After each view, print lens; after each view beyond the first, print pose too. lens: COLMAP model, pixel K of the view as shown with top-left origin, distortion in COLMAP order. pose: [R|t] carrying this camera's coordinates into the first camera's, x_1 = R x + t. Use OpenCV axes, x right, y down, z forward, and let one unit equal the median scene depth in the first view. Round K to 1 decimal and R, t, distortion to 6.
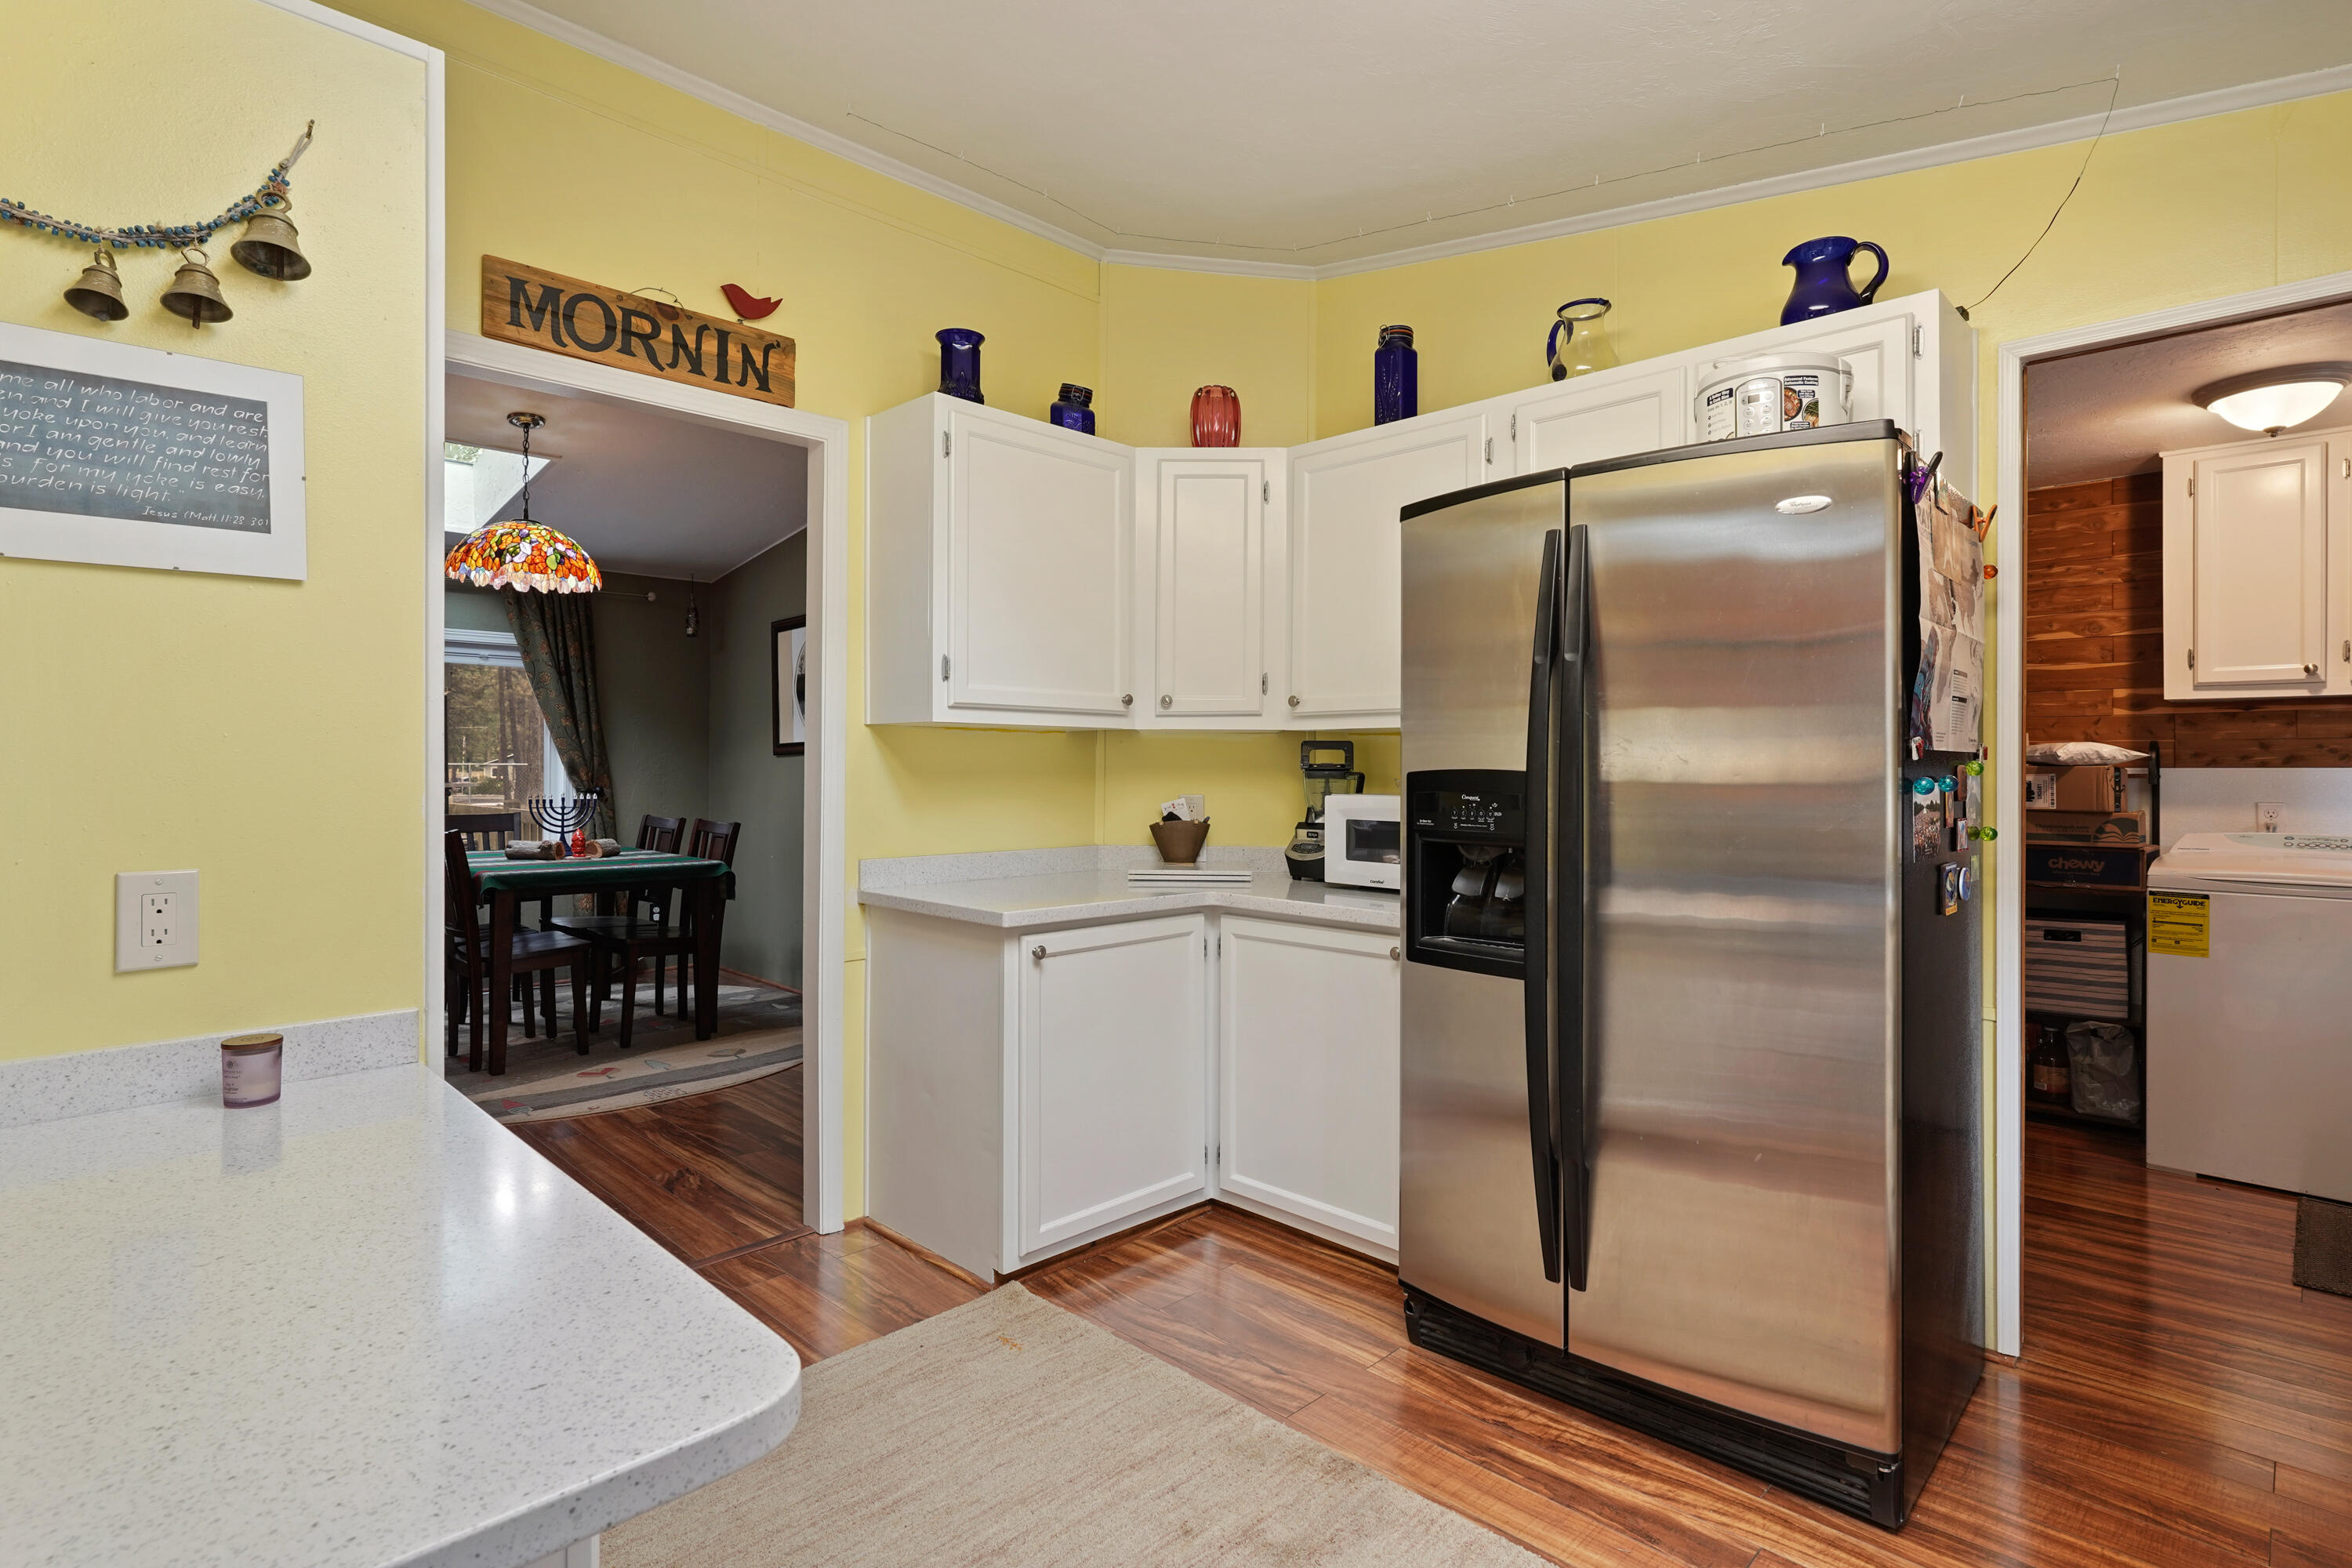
lens RADIAL K [[1154.7, 0, 1169.3], [0, 1154.7, 764.3], [0, 0, 1]] dist [-0.016530, 0.010518]
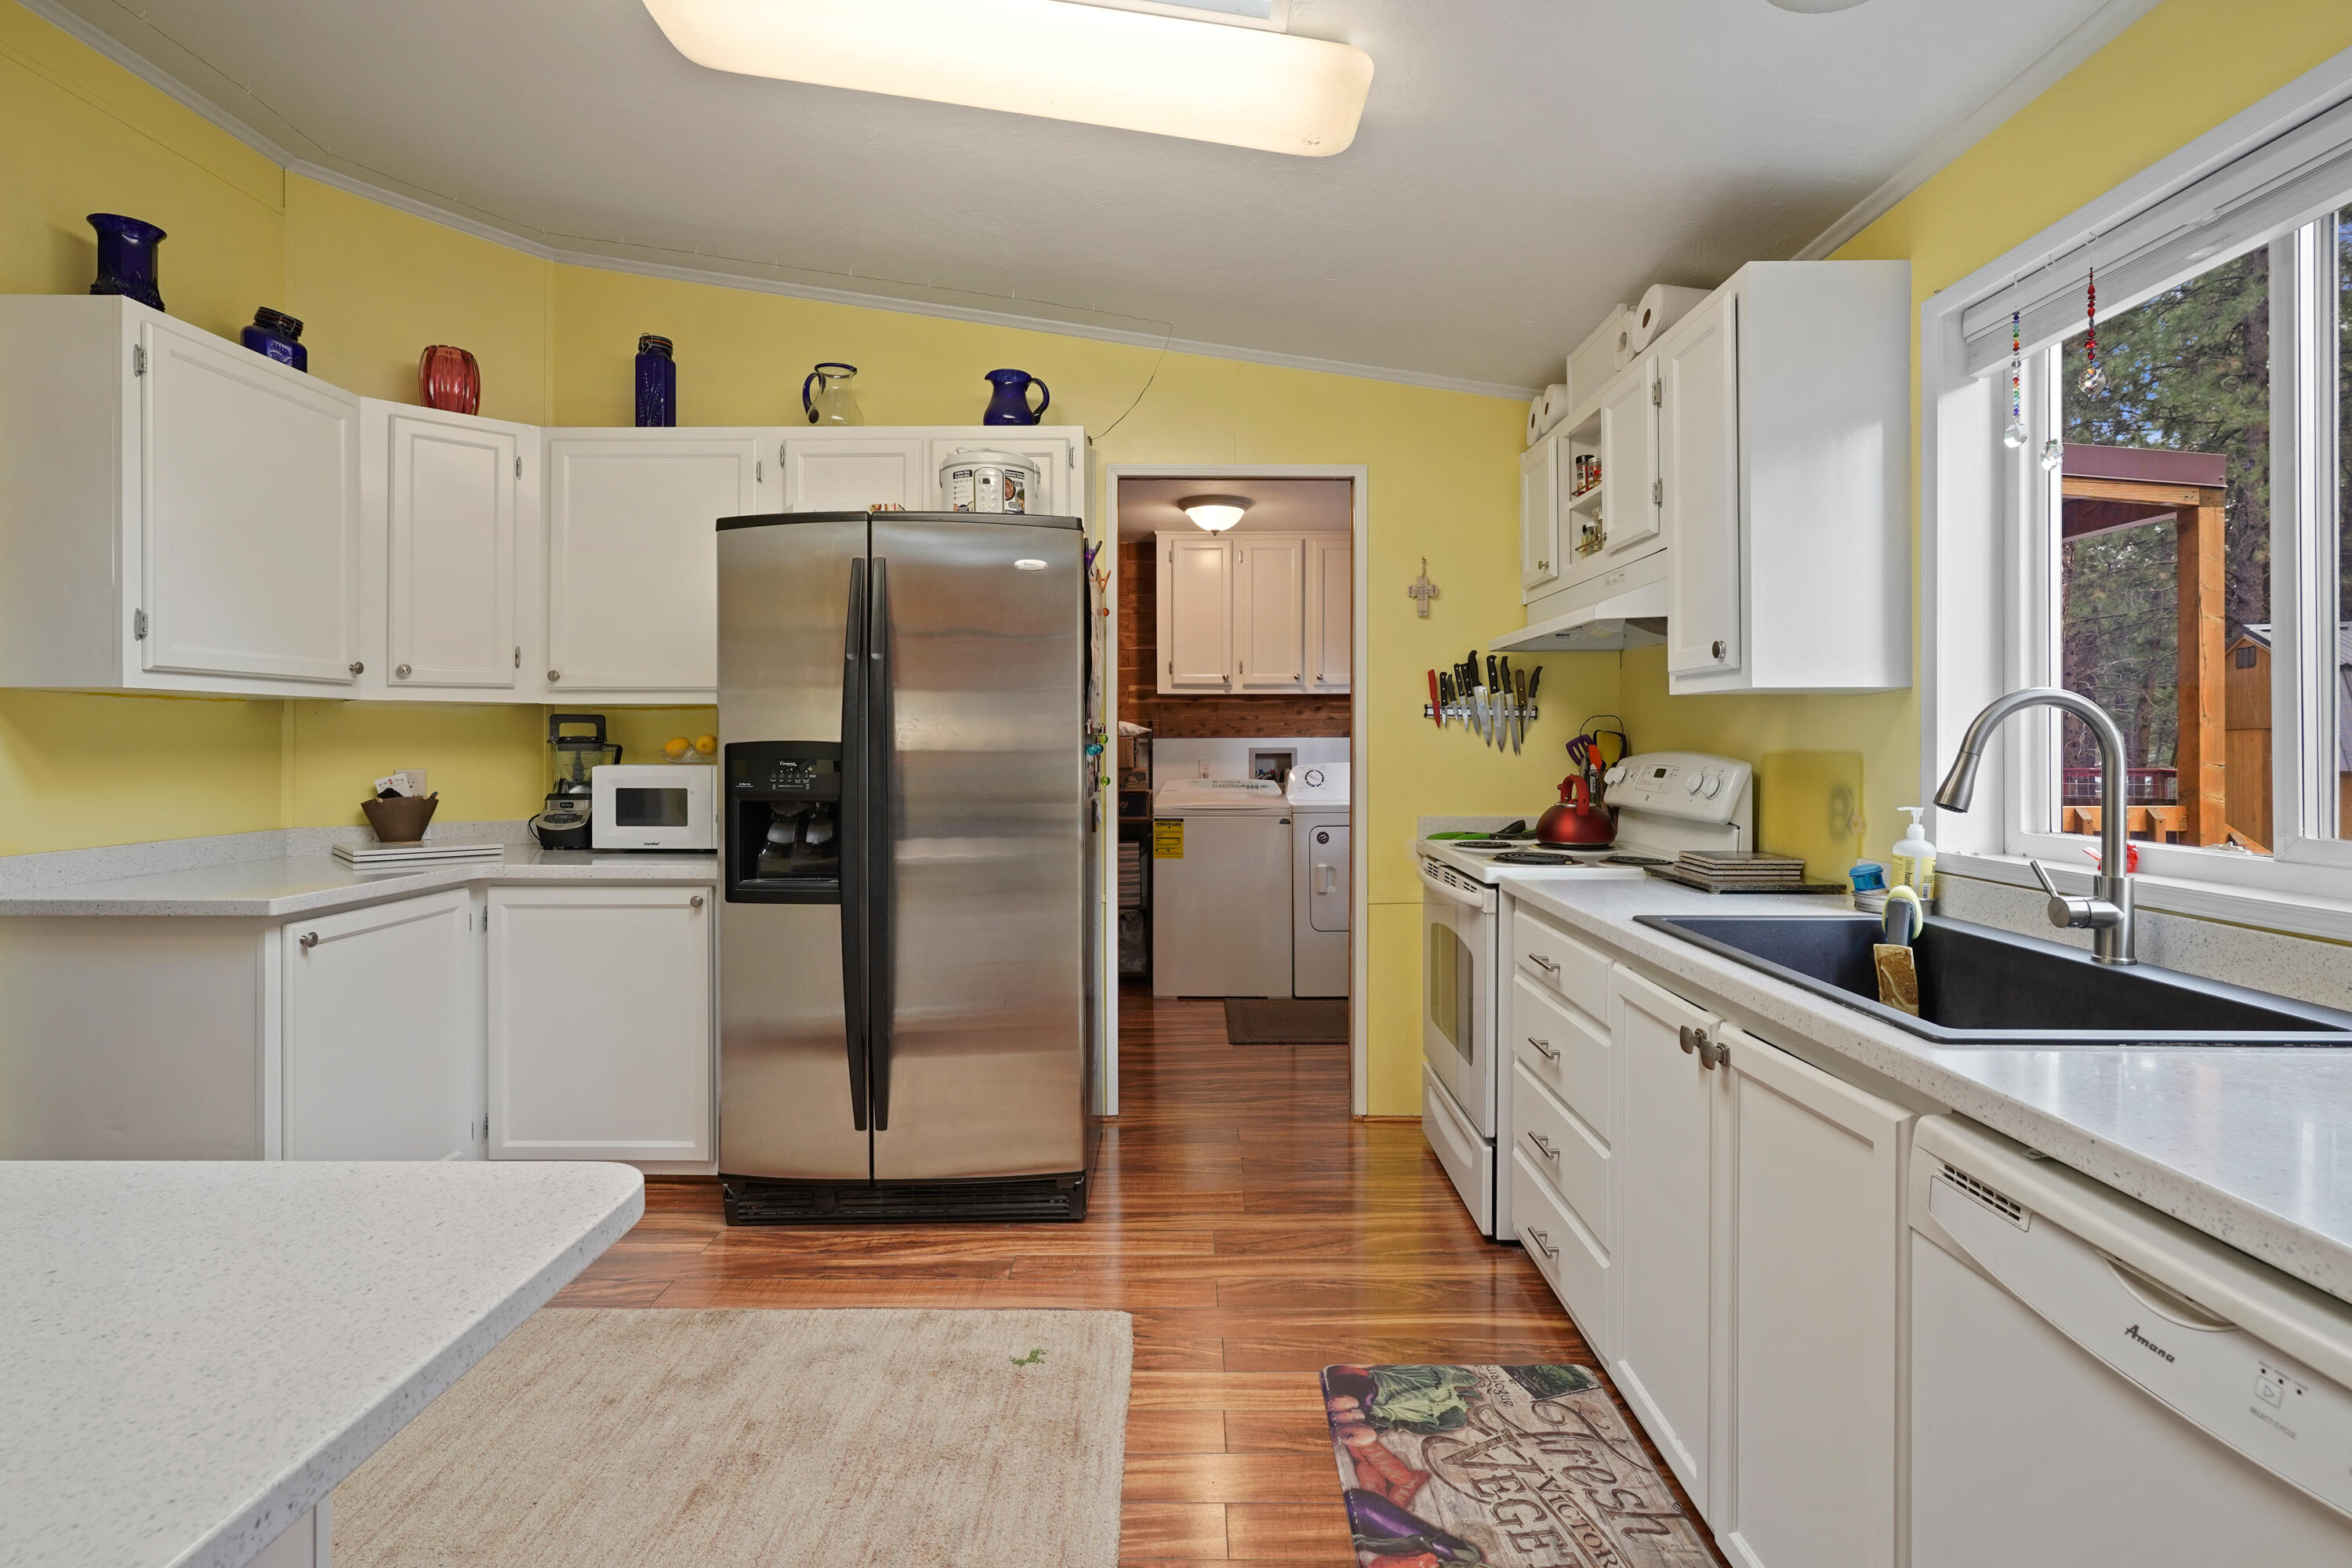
lens RADIAL K [[1139.4, 0, 1177.7], [0, 1139.4, 746.6], [0, 0, 1]] dist [-0.002252, 0.000548]
pose [[0.712943, -0.007648, 0.701181, -0.230802], [0.000998, 0.999951, 0.009892, -0.001102], [-0.701222, -0.006352, 0.712915, -0.130633]]
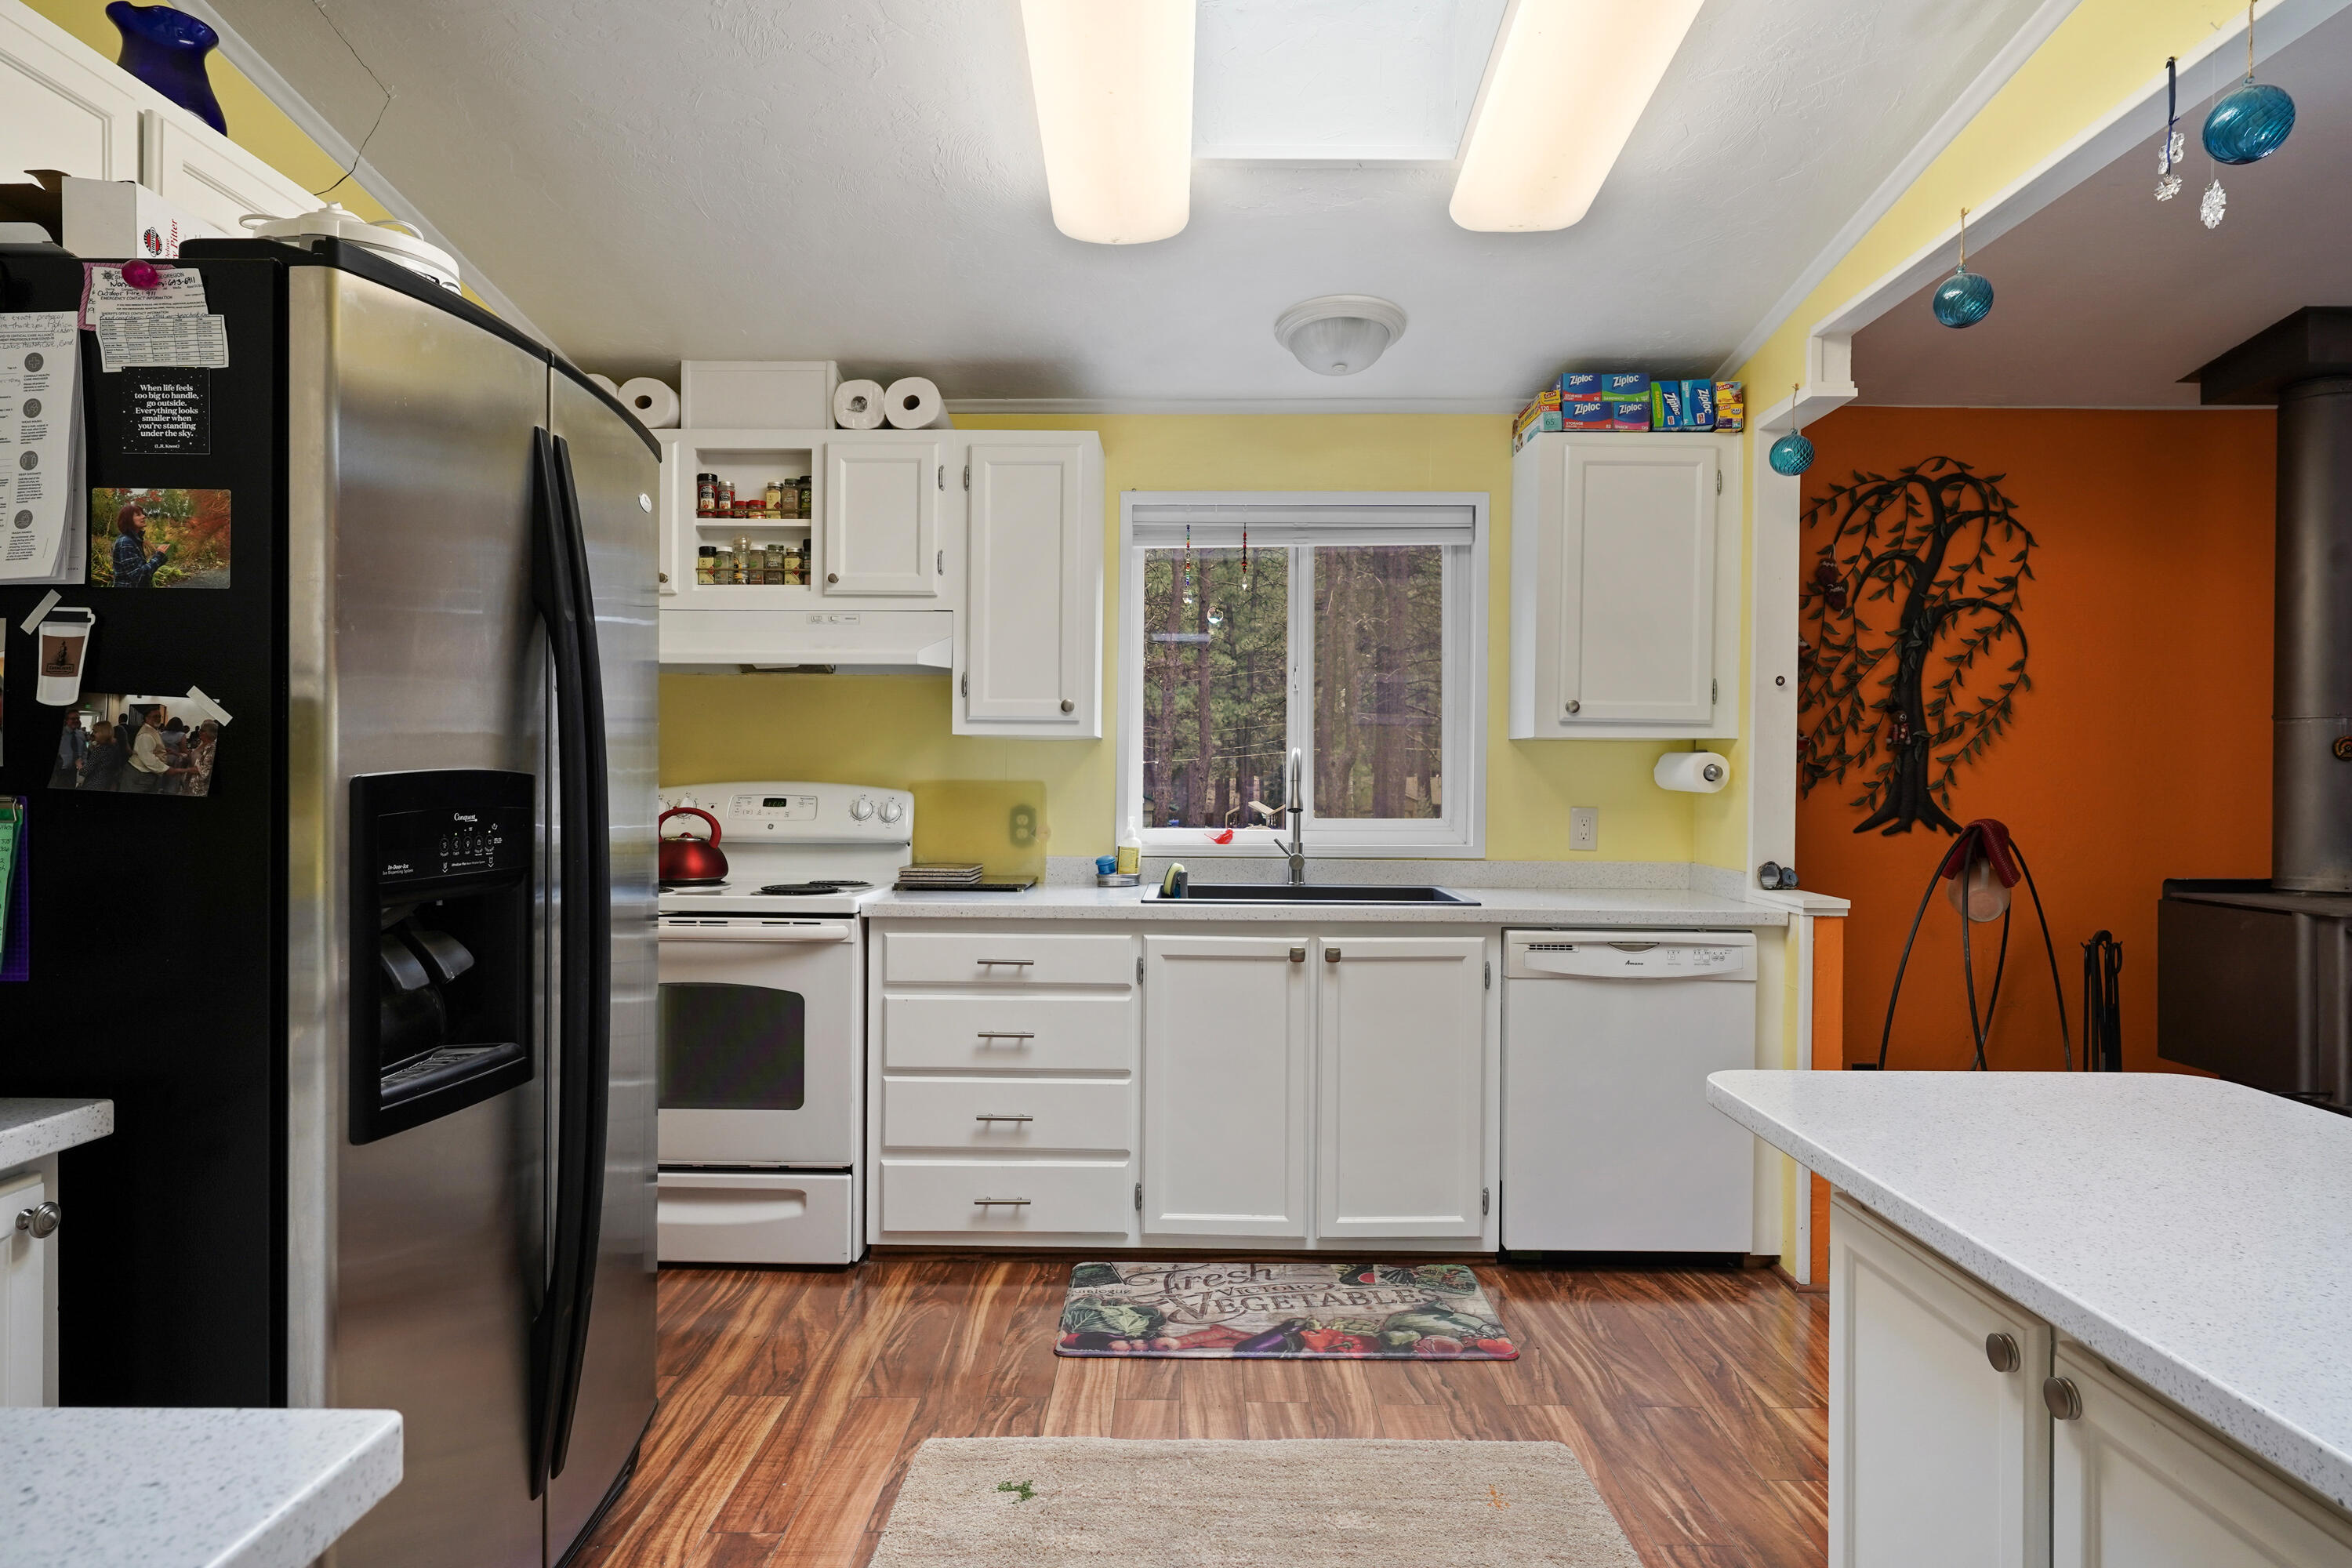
lens RADIAL K [[1359.7, 0, 1179.3], [0, 1359.7, 775.9], [0, 0, 1]] dist [-0.004228, 0.002120]
pose [[-0.699650, -0.009451, 0.714423, -0.387373], [-0.011112, 0.999936, 0.002347, 0.001116], [-0.714399, -0.006297, -0.699710, 0.945404]]
